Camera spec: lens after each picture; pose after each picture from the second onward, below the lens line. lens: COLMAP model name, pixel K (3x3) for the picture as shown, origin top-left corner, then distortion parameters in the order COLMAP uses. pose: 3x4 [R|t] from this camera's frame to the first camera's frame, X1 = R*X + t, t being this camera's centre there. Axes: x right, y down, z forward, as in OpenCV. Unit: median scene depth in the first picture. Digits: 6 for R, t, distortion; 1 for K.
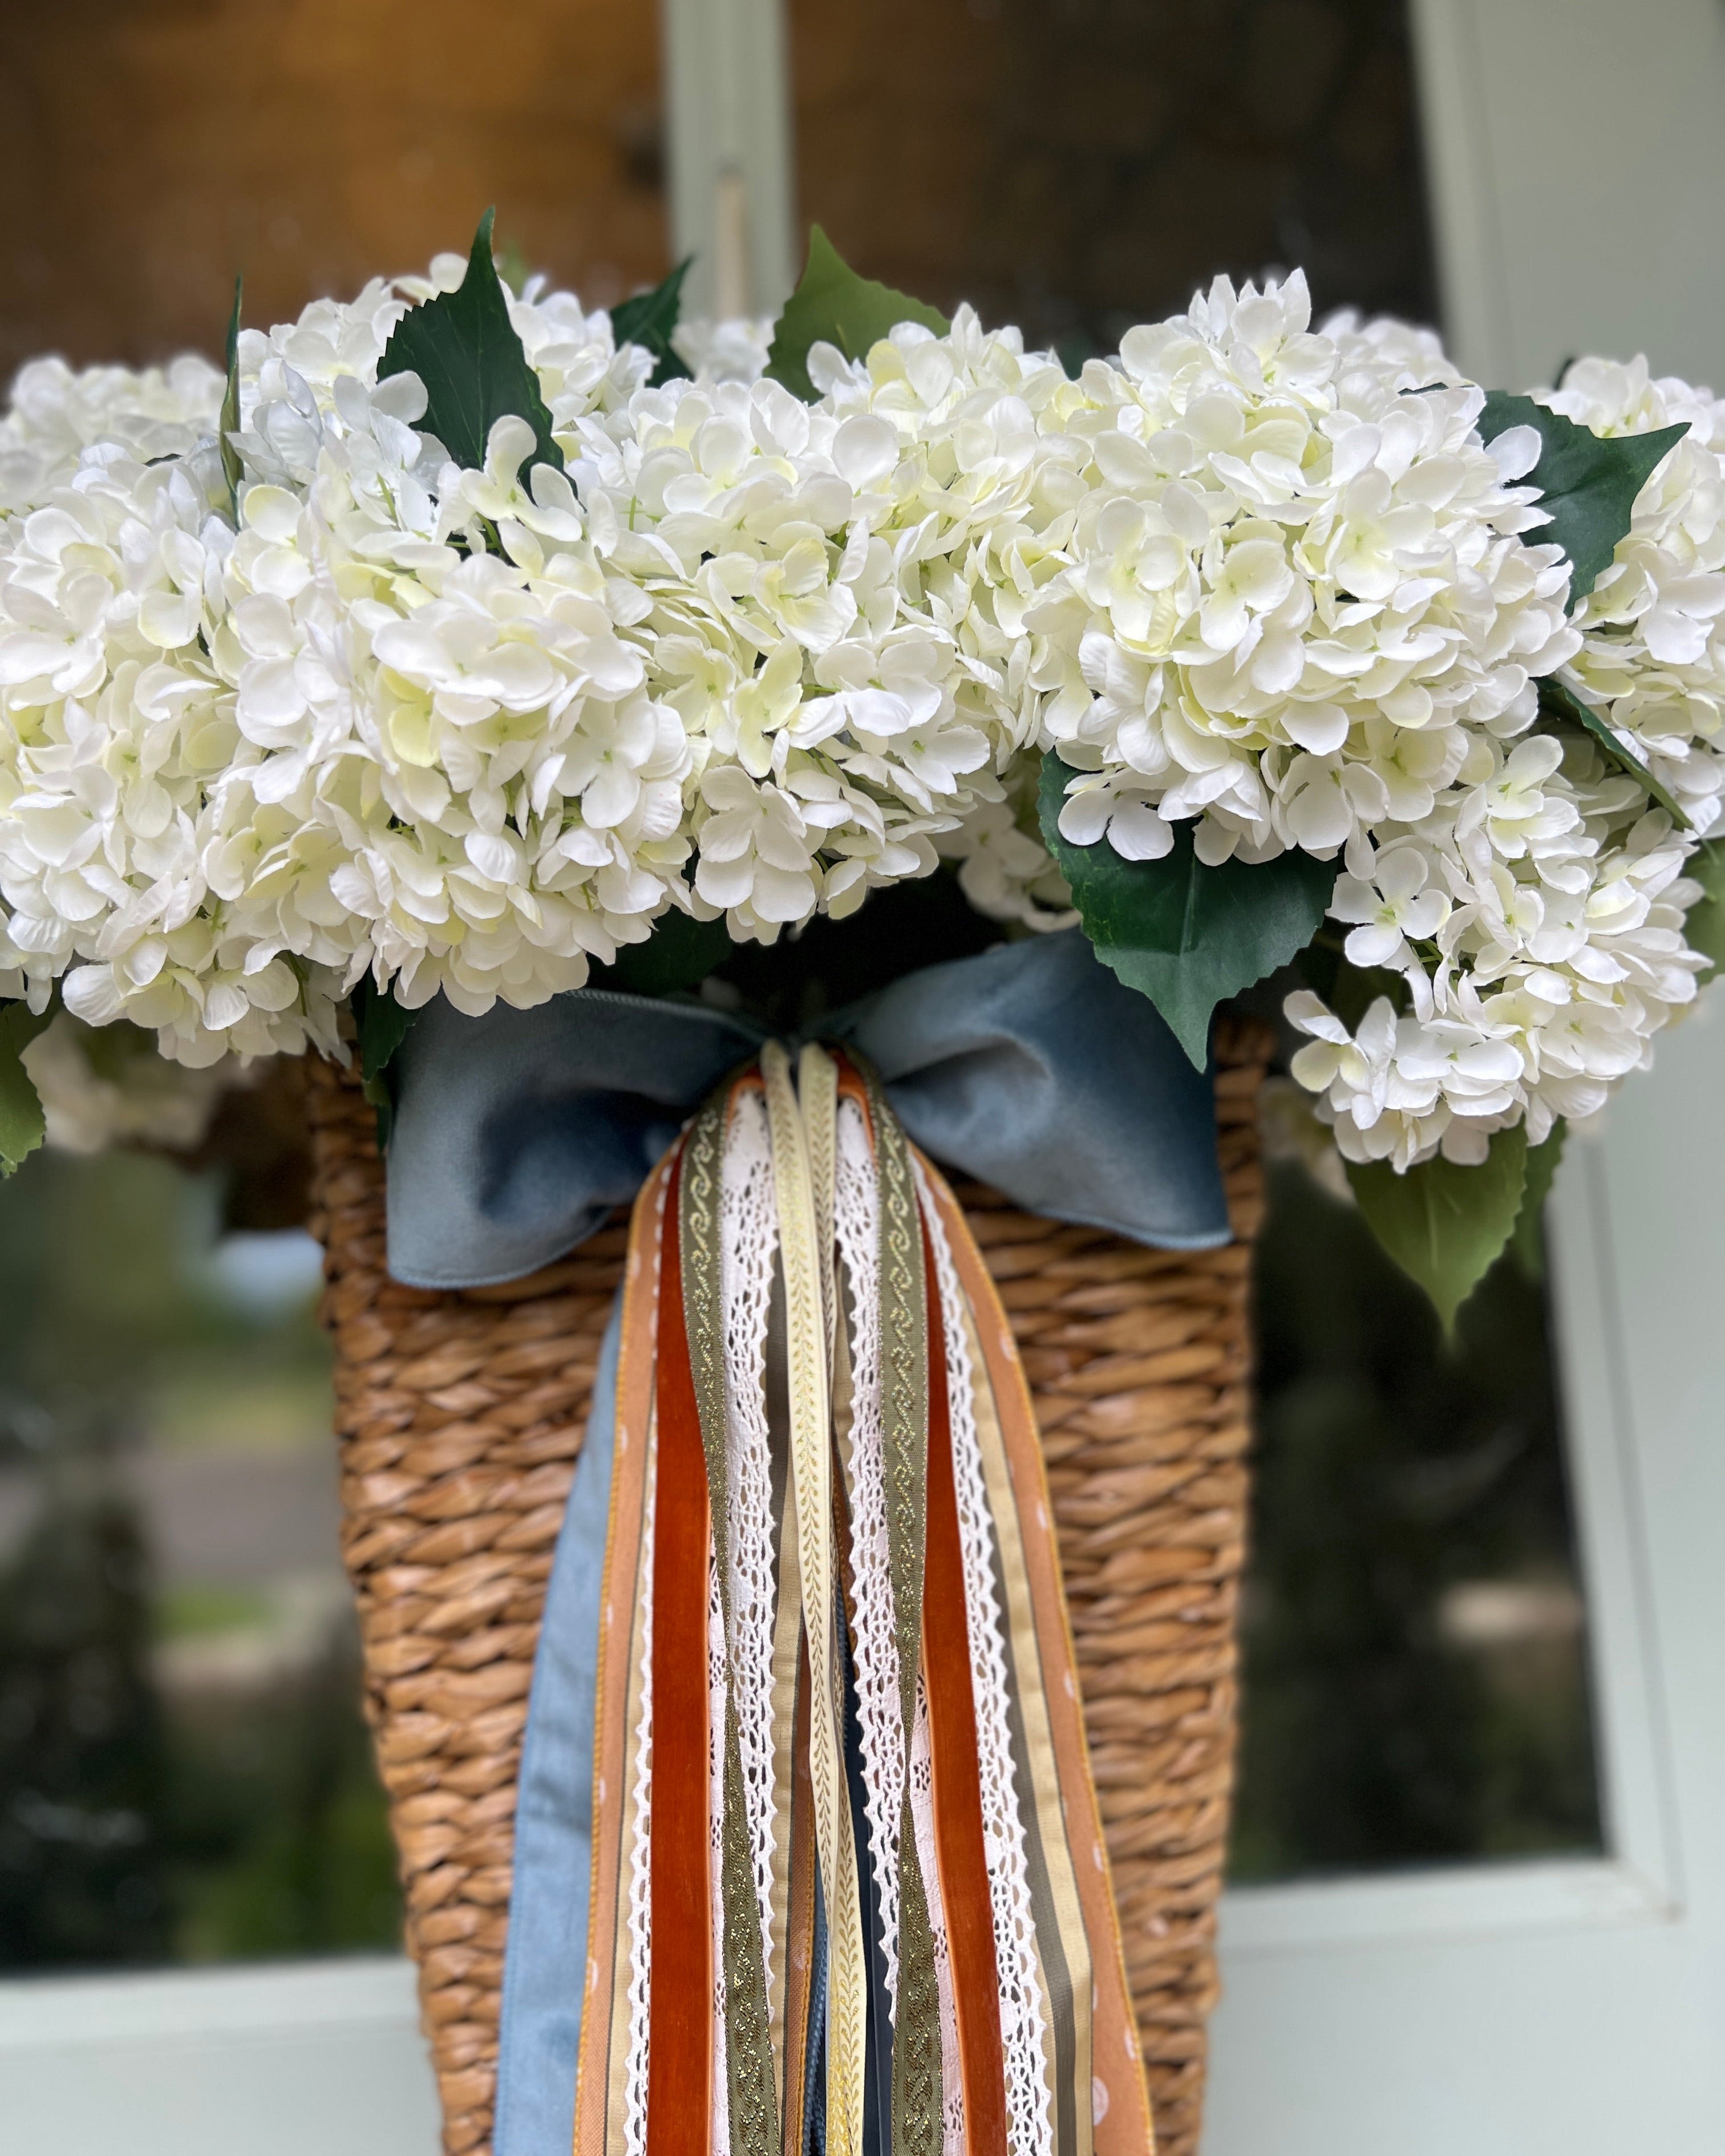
lens RADIAL K [[1781.8, 0, 907.5], [0, 1781.8, 1009.7], [0, 0, 1]] dist [0.041357, -0.007562]
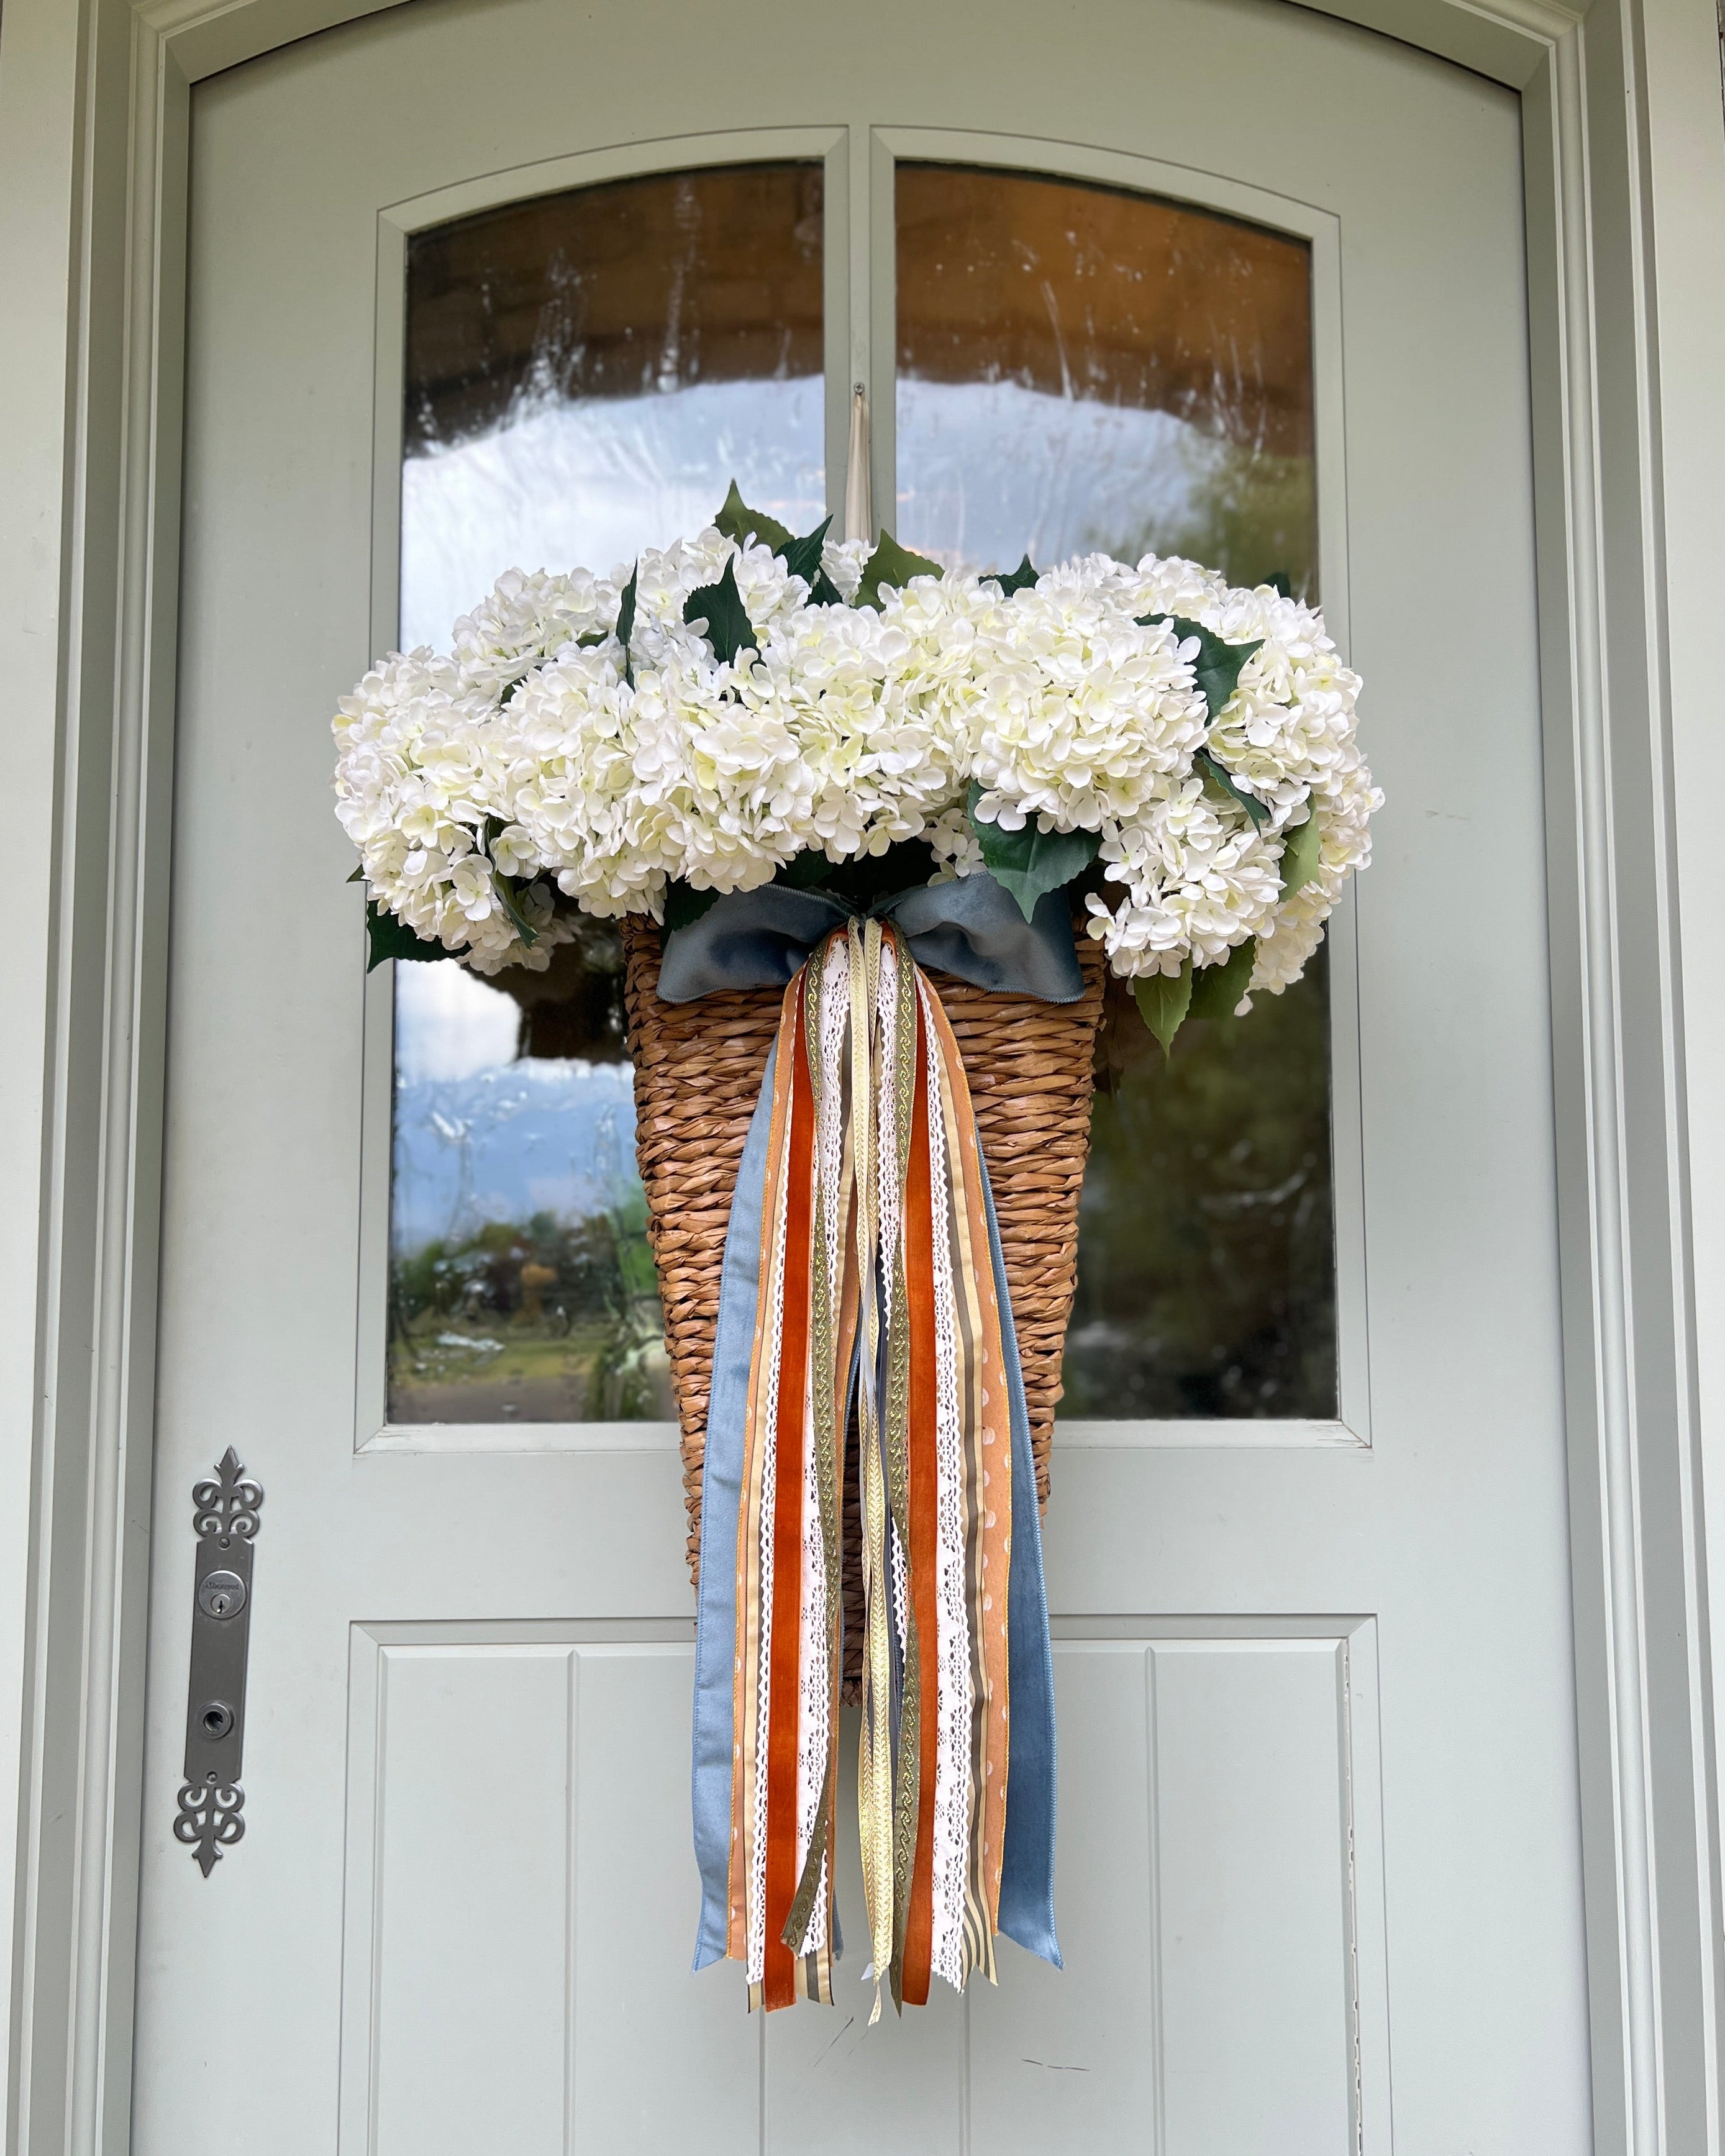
lens RADIAL K [[1781.8, 0, 907.5], [0, 1781.8, 1009.7], [0, 0, 1]] dist [0.041357, -0.007562]
pose [[0.995924, 0.030743, -0.084797, 0.190219], [-0.029177, 0.999381, 0.019648, 0.097626], [0.085348, -0.017094, 0.996205, -1.203331]]
